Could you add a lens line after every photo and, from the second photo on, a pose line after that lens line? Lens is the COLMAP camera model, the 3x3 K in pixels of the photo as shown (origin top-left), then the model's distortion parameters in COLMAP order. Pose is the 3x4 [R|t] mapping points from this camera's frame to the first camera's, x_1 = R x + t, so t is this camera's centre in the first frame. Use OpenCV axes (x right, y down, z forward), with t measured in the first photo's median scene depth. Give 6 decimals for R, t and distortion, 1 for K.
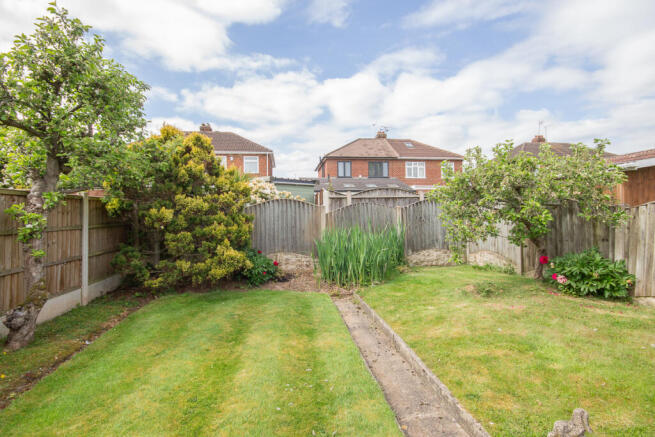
lens RADIAL K [[319.1, 0, 327.5], [0, 319.1, 218.5], [0, 0, 1]] dist [0.002683, 0.000184]
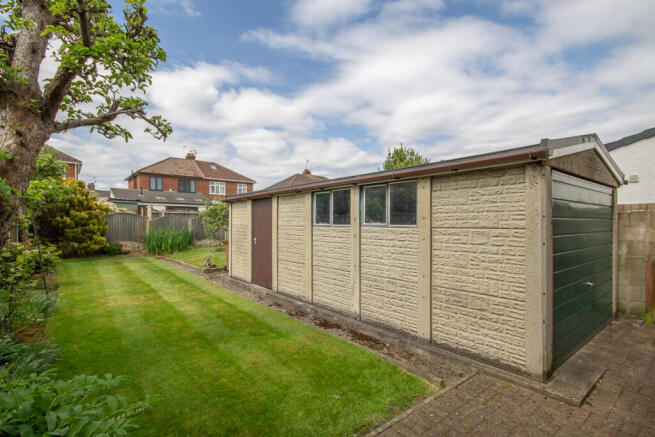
lens RADIAL K [[319.1, 0, 327.5], [0, 319.1, 218.5], [0, 0, 1]] dist [0.002683, 0.000184]
pose [[0.848035, 0.020840, 0.529530, -0.116323], [-0.007739, 0.999607, -0.026945, 0.014587], [-0.529883, 0.018752, 0.847863, -1.224837]]
